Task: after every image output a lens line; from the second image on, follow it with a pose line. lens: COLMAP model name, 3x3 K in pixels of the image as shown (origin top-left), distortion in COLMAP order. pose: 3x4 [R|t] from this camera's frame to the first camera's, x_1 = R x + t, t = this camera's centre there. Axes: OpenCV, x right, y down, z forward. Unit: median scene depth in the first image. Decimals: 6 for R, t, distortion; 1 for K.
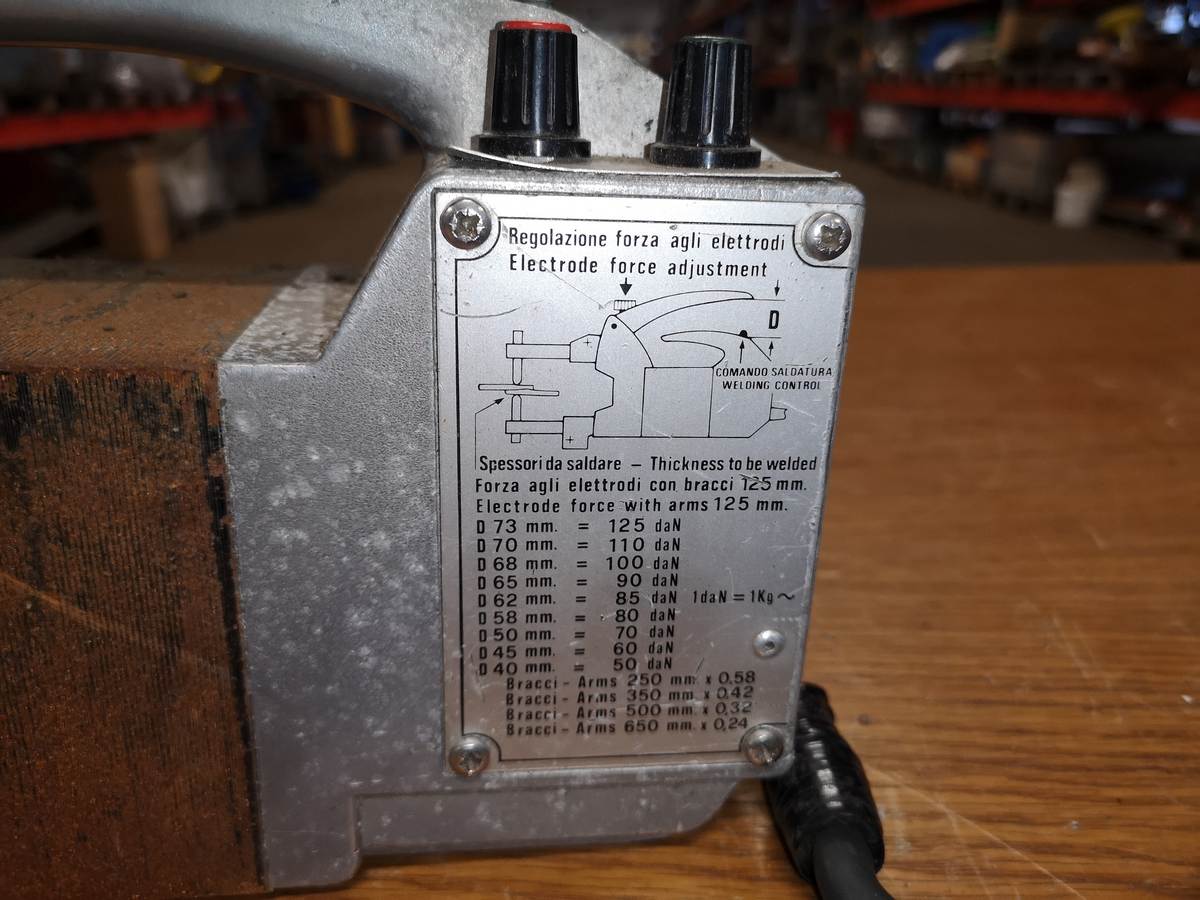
lens RADIAL K [[989.6, 0, 600.0], [0, 989.6, 450.0], [0, 0, 1]] dist [0.002626, -0.043369]
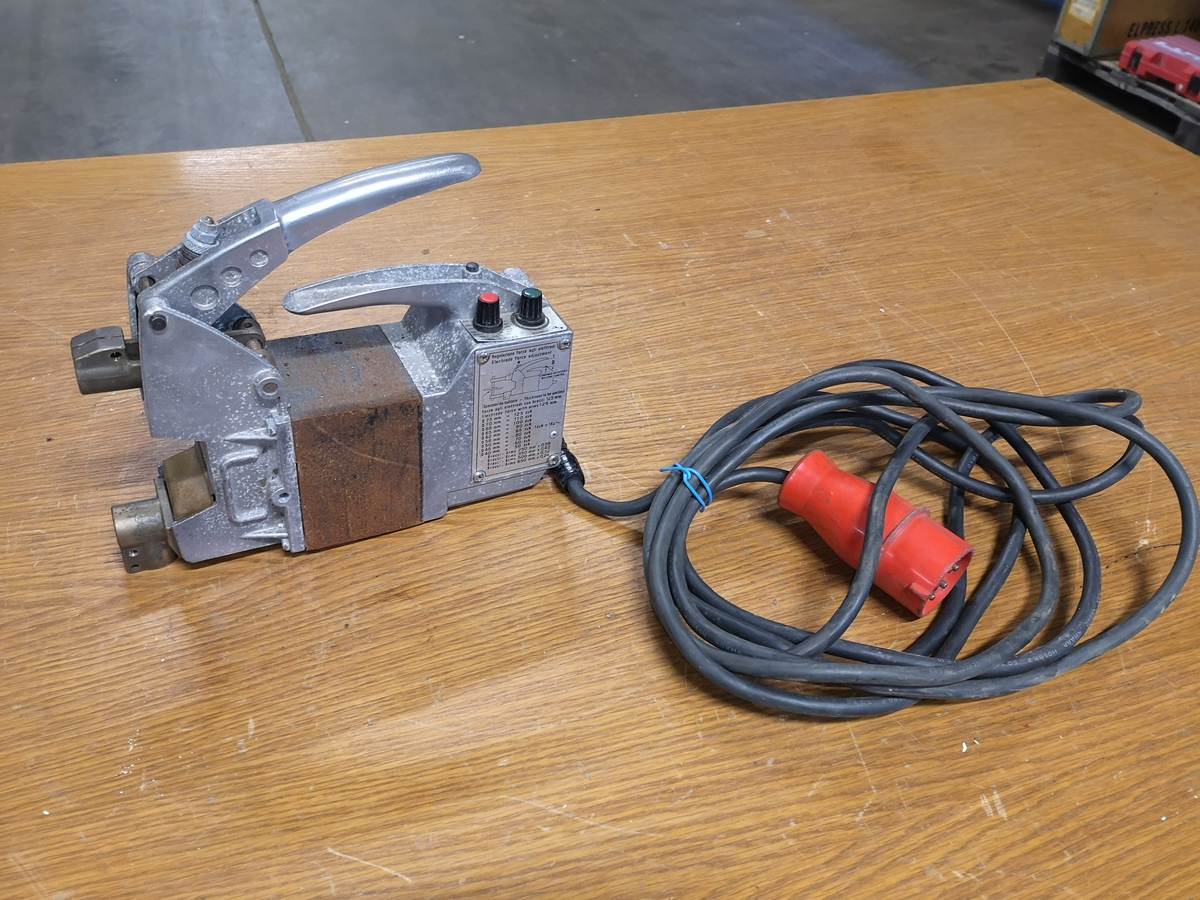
lens RADIAL K [[963.4, 0, 635.6], [0, 963.4, 468.5], [0, 0, 1]] dist [-0.006433, -0.036857]
pose [[0.923556, -0.175633, 0.340878, -0.815033], [0.044854, 0.932320, 0.358841, -0.986253], [-0.380832, -0.316120, 0.868928, -2.345509]]
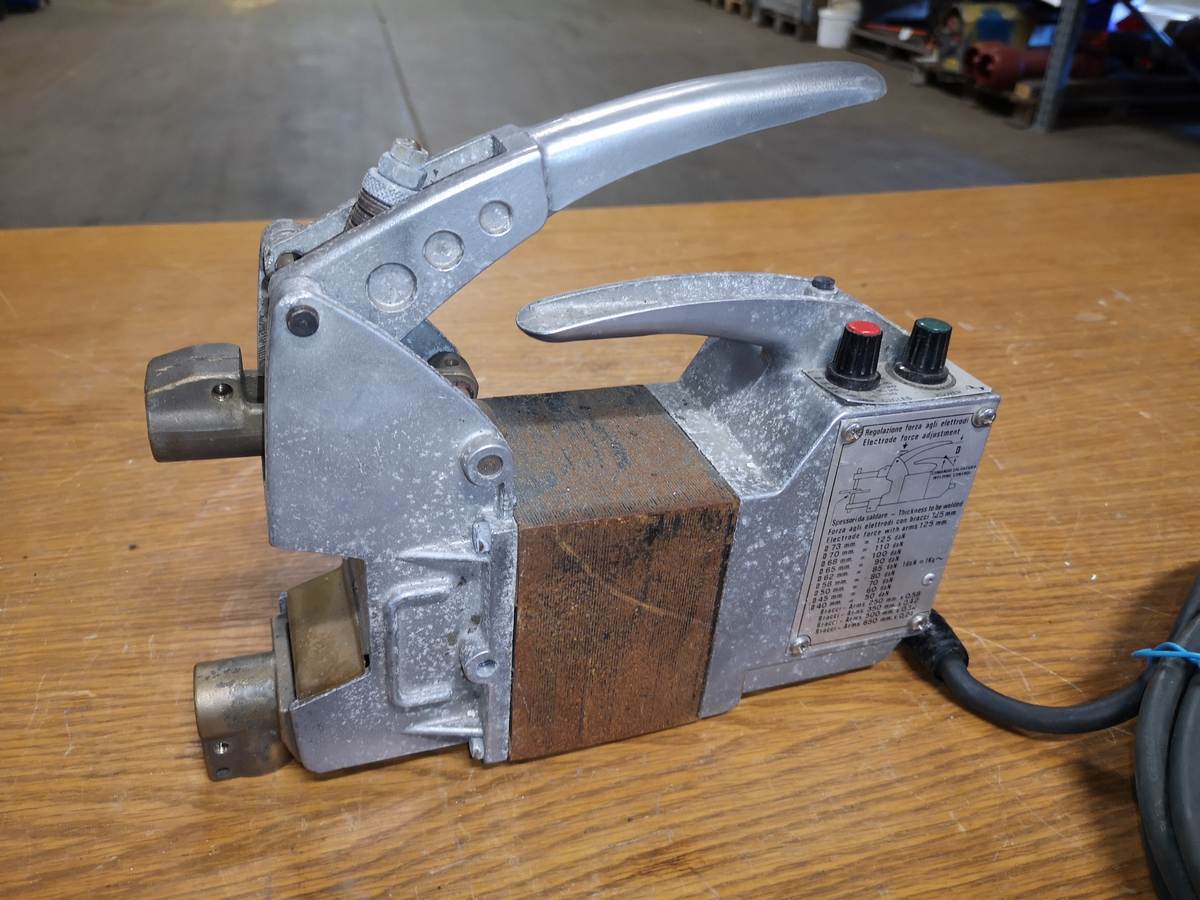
lens RADIAL K [[963.1, 0, 598.1], [0, 963.1, 457.6], [0, 0, 1]] dist [0.002947, -0.020418]
pose [[0.973633, -0.089057, 0.210020, -0.960867], [0.046689, 0.978953, 0.198672, -0.521352], [-0.223293, -0.183628, 0.957299, -0.816403]]
